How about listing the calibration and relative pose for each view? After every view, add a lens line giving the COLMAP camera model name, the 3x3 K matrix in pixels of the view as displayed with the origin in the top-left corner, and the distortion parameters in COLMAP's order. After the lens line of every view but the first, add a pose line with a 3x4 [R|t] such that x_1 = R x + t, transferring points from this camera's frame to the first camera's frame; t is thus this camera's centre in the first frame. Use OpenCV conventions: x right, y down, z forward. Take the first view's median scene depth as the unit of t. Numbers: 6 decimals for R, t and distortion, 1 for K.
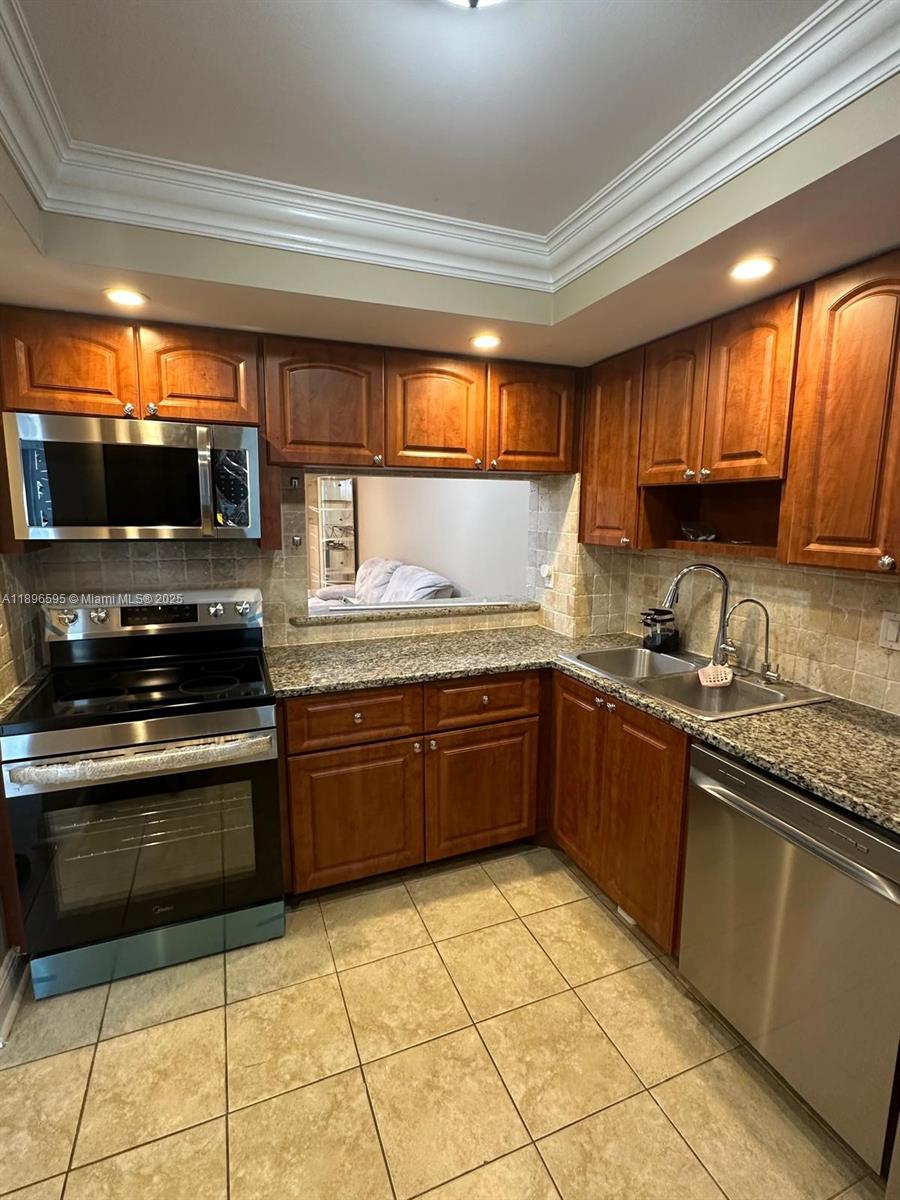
lens RADIAL K [[575.0, 0, 450.4], [0, 575.0, 600.4], [0, 0, 1]] dist [0.000073, 0.002667]
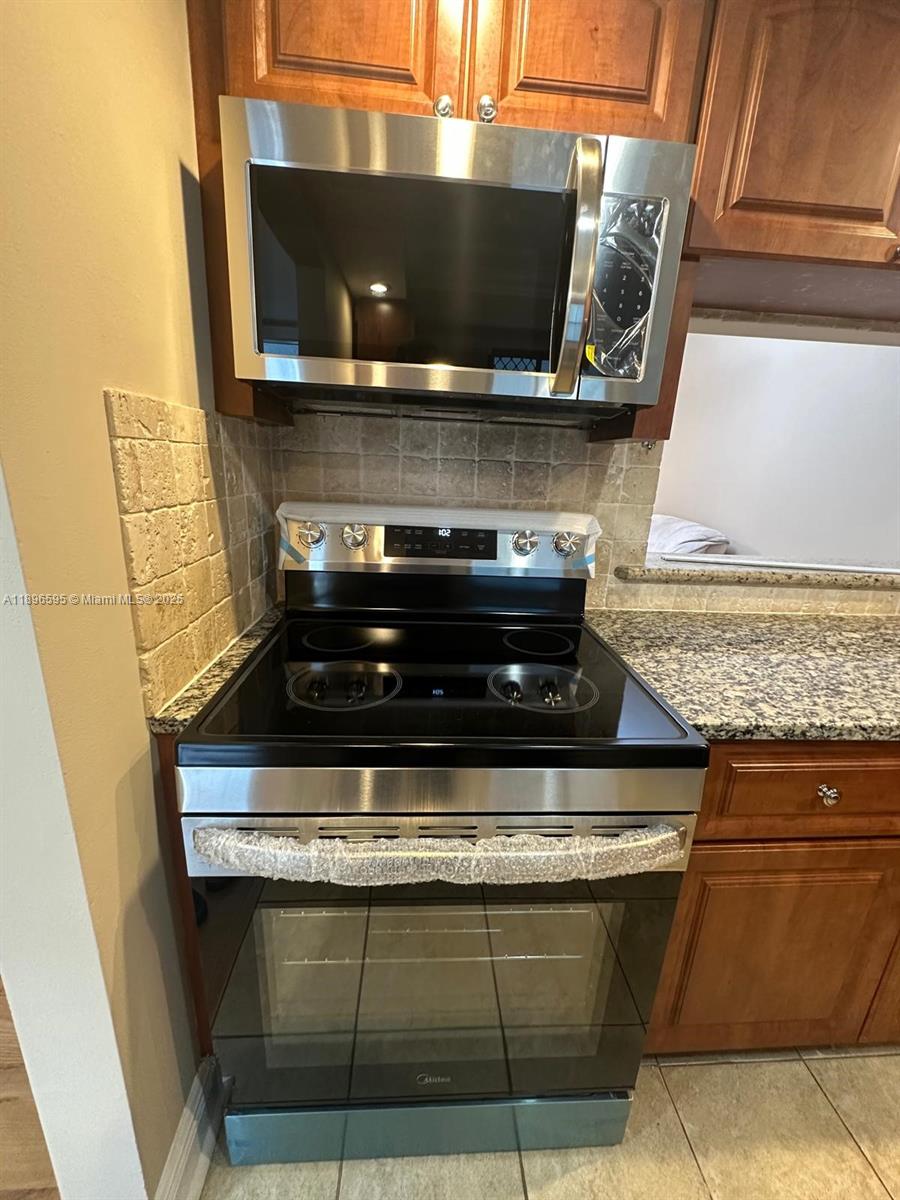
lens RADIAL K [[482.1, 0, 449.2], [0, 482.1, 599.7], [0, 0, 1]] dist [0.001309, -0.000897]
pose [[0.949320, 0.118209, -0.291236, -0.345041], [-0.087479, 0.989341, 0.116410, 0.024297], [0.301893, -0.085033, 0.949542, 0.516510]]
